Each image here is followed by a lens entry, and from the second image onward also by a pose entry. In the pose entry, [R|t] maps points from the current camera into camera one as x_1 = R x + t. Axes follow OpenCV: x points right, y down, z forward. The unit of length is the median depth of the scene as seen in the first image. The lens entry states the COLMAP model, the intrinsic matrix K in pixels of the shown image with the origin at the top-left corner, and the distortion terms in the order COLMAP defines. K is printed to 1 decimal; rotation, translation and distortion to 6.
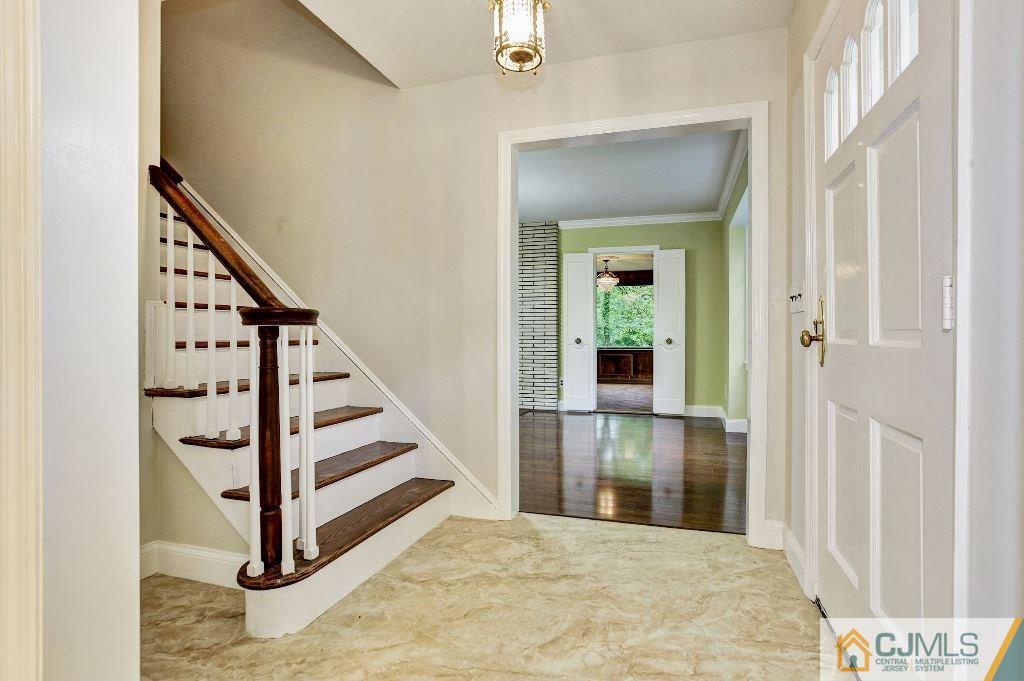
lens RADIAL K [[484.8, 0, 513.3], [0, 484.8, 337.2], [0, 0, 1]] dist [-0.001269, -0.000007]
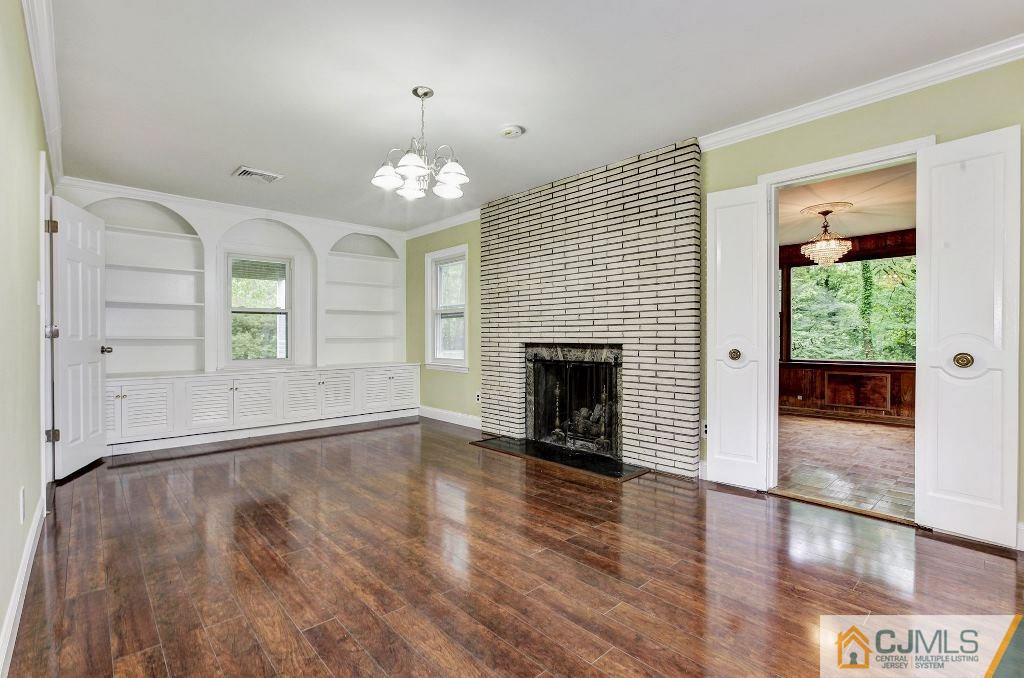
lens RADIAL K [[465.5, 0, 514.7], [0, 465.5, 339.2], [0, 0, 1]] dist [-0.020039, 0.011286]
pose [[0.906087, -0.006225, -0.423045, 0.124934], [0.014005, 0.999785, 0.015285, -0.019342], [0.422859, -0.019774, 0.905980, 0.426158]]
